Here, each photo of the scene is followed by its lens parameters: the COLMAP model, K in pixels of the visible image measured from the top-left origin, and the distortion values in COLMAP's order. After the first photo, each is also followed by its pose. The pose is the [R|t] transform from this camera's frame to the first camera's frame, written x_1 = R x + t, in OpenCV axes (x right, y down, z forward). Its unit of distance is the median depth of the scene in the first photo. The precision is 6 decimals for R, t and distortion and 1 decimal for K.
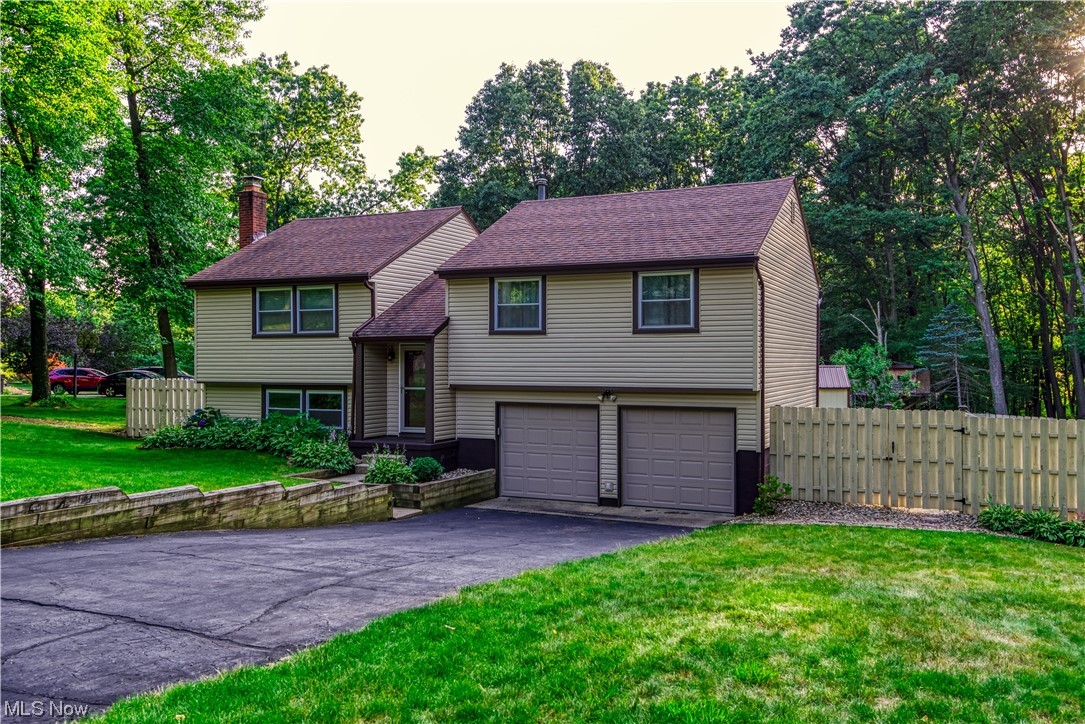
lens RADIAL K [[904.4, 0, 542.5], [0, 904.4, 362.0], [0, 0, 1]] dist [0.033945, -0.000806]
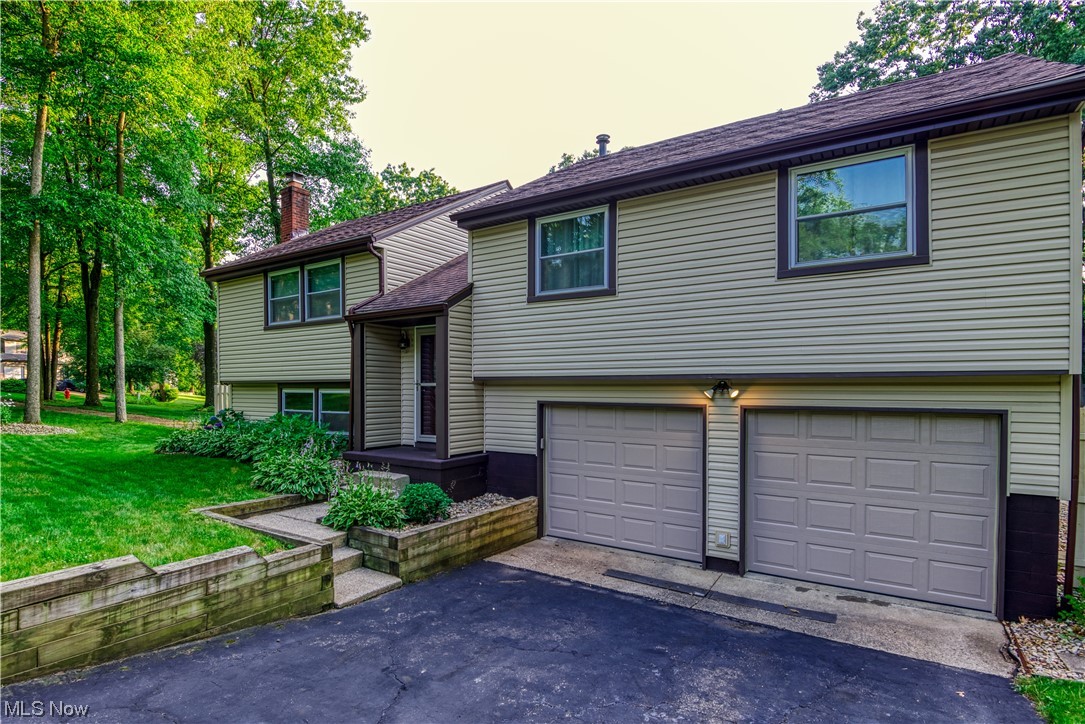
lens RADIAL K [[597.4, 0, 443.9], [0, 597.4, 398.3], [0, 0, 1]] dist [-0.001142, -0.001393]
pose [[0.970565, 0.002946, -0.240822, -0.011292], [0.001387, 0.999840, 0.017819, 0.033404], [0.240836, -0.017629, 0.970406, 0.535719]]
